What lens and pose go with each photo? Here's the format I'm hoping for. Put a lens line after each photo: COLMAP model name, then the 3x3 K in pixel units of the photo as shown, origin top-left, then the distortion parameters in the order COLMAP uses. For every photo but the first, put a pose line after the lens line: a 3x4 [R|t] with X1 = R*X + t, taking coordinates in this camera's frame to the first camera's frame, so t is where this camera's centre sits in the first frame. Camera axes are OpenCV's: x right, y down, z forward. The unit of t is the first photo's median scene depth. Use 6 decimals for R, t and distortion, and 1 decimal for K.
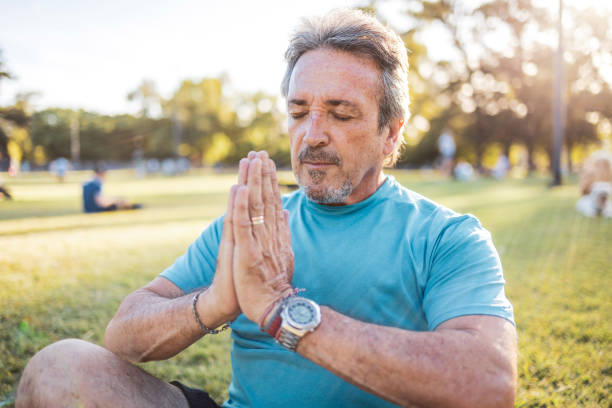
lens RADIAL K [[657.1, 0, 306.0], [0, 657.1, 204.0], [0, 0, 1]] dist [0.006078, 0.003120]
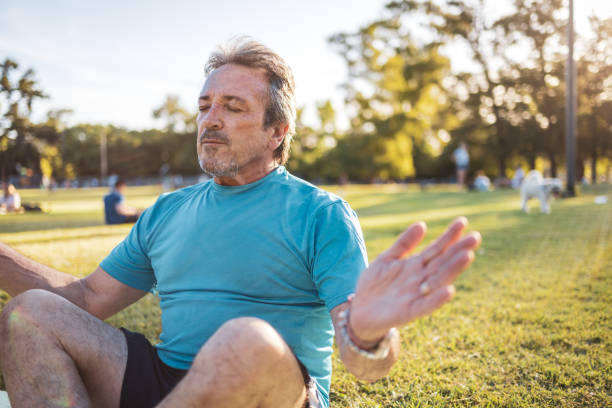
lens RADIAL K [[659.2, 0, 306.0], [0, 659.2, 204.0], [0, 0, 1]] dist [-0.018284, -0.002113]
pose [[0.999137, -0.004753, -0.041260, 0.253437], [0.003864, 0.999759, -0.021595, 0.065584], [0.041353, 0.021417, 0.998915, -0.329778]]
